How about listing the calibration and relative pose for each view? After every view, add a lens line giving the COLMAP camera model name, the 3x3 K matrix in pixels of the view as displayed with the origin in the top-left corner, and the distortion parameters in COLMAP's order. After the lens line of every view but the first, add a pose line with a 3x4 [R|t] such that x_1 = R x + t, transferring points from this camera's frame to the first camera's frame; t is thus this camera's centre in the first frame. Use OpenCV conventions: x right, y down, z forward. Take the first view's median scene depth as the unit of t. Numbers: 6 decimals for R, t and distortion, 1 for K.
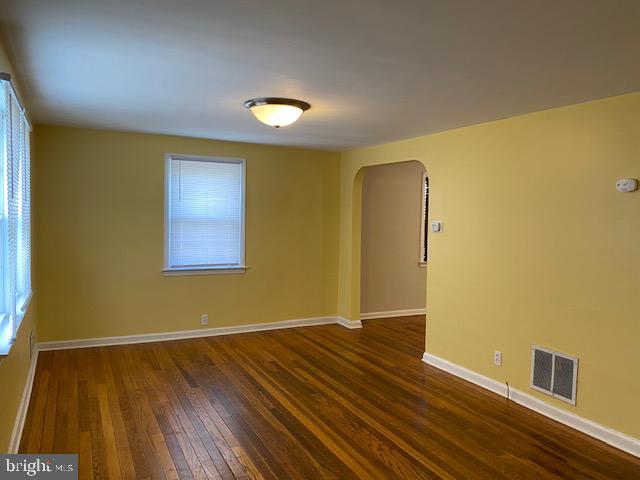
lens RADIAL K [[489.2, 0, 320.0], [0, 489.2, 240.5], [0, 0, 1]] dist [-0.001143, -0.010506]
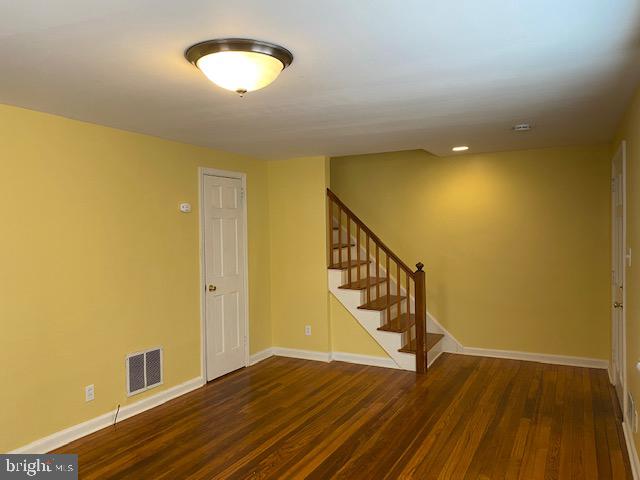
lens RADIAL K [[489.2, 0, 318.9], [0, 489.2, 239.5], [0, 0, 1]] dist [-0.001143, -0.010506]
pose [[-0.587552, -0.034853, 0.808435, -0.681947], [0.044295, 0.996189, 0.075141, -0.097695], [-0.807973, 0.079959, -0.583769, 1.362056]]
